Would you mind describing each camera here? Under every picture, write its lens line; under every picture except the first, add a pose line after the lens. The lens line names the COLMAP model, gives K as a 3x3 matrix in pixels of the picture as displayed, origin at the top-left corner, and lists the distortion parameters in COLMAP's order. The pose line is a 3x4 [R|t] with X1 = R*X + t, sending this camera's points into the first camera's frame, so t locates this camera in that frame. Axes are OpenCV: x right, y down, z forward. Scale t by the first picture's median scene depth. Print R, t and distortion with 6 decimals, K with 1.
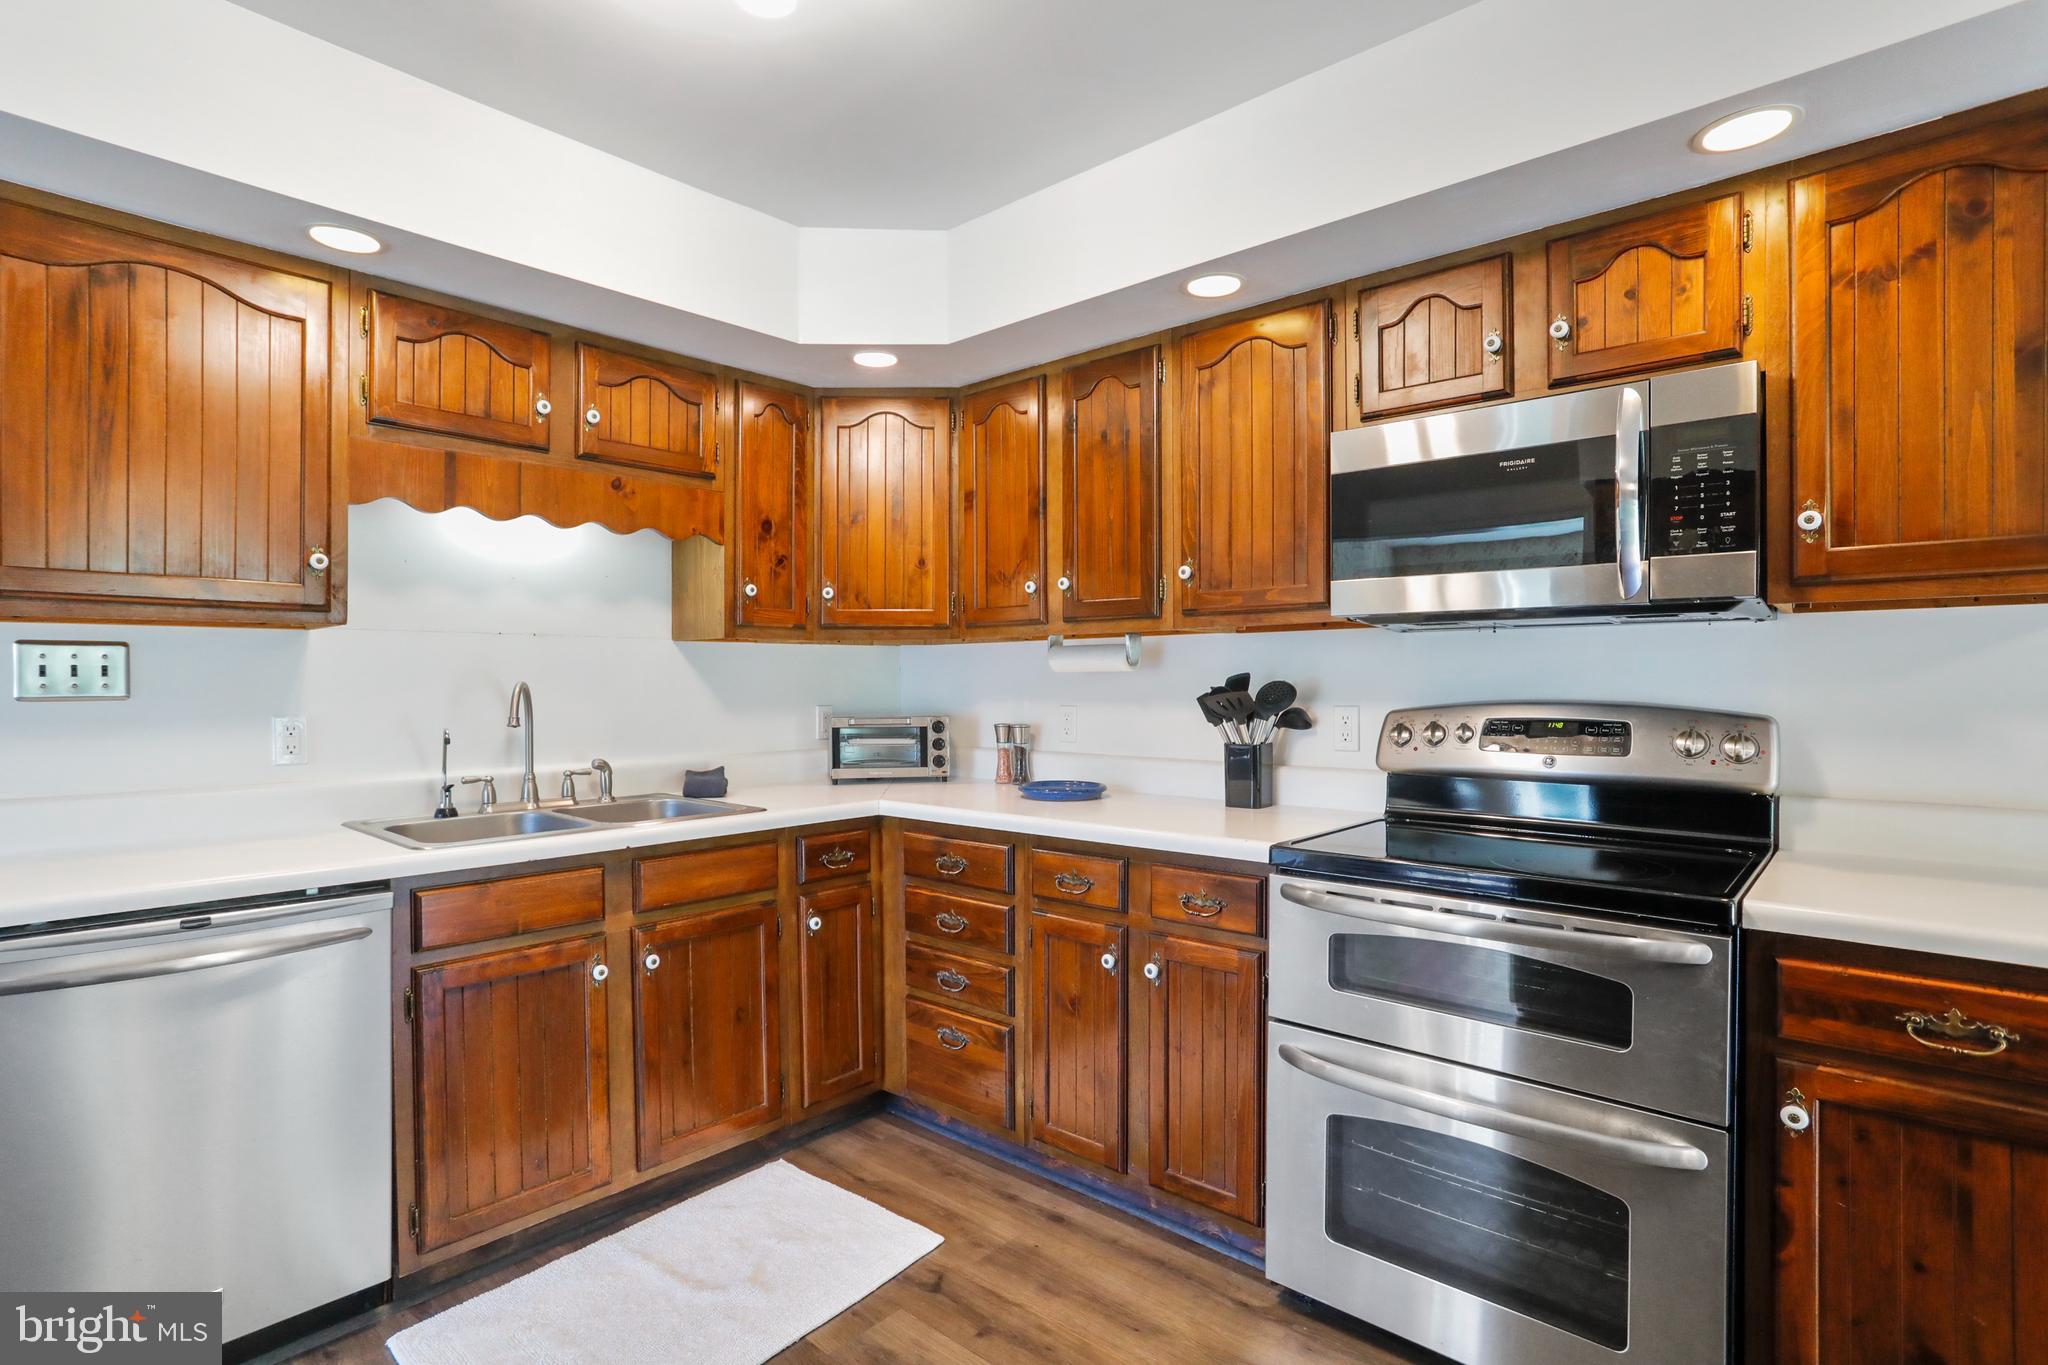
lens RADIAL K [[1005.0, 0, 1024.0], [0, 1005.0, 682.5], [0, 0, 1]] dist [-0.025190, 0.000202]
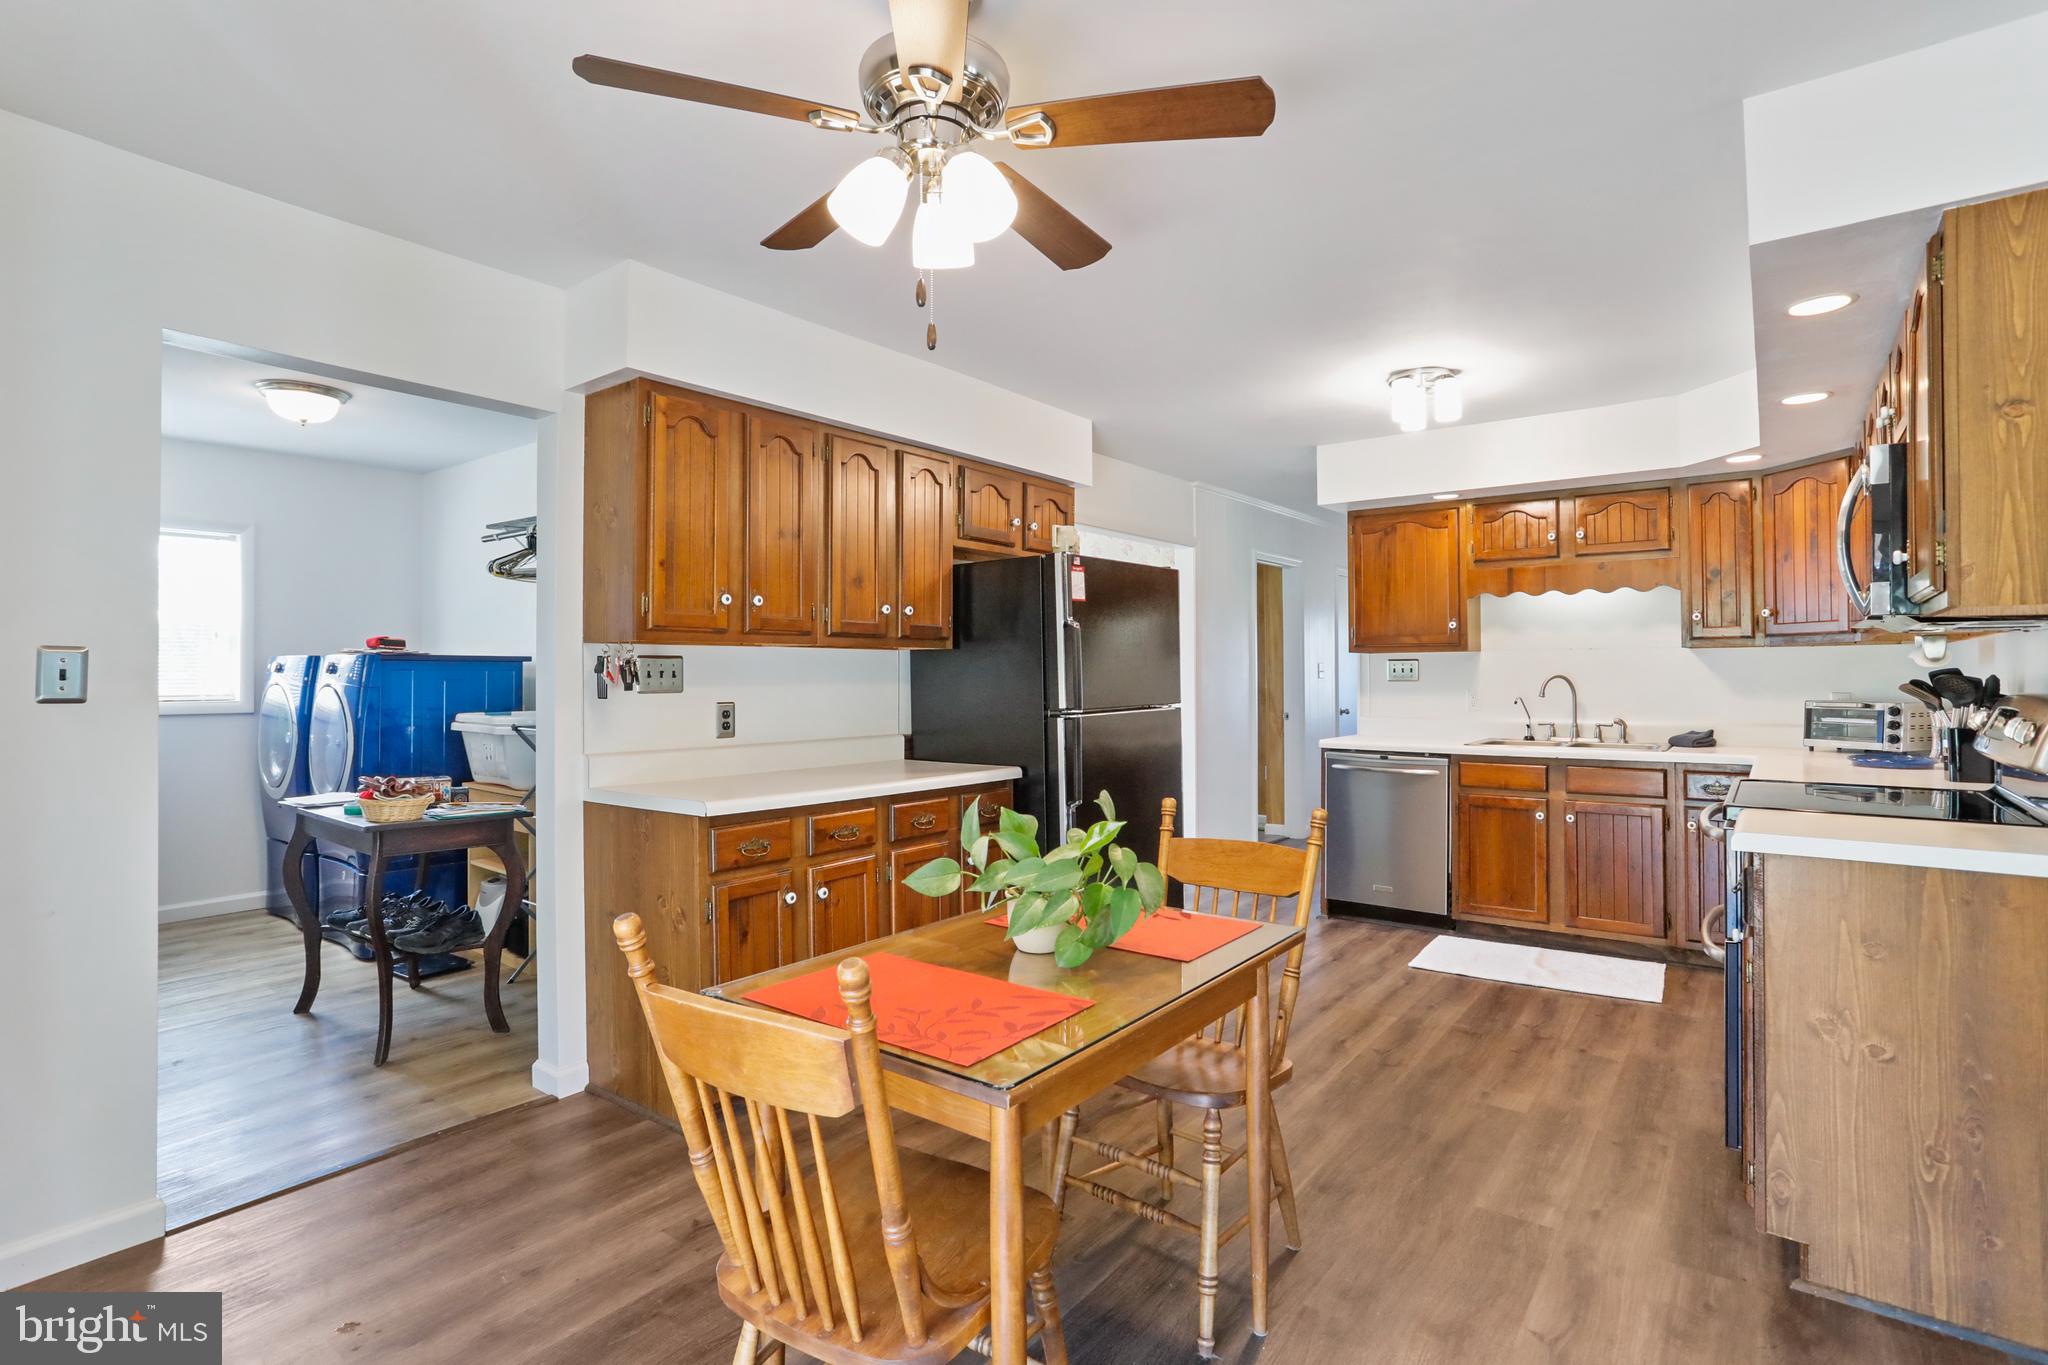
lens RADIAL K [[1005.0, 0, 1024.0], [0, 1005.0, 682.5], [0, 0, 1]] dist [-0.025190, 0.000202]
pose [[0.066384, 0.007749, -0.997764, 1.409168], [0.000704, 0.999969, 0.007813, -0.000977], [0.997794, -0.001221, 0.066377, -0.180985]]
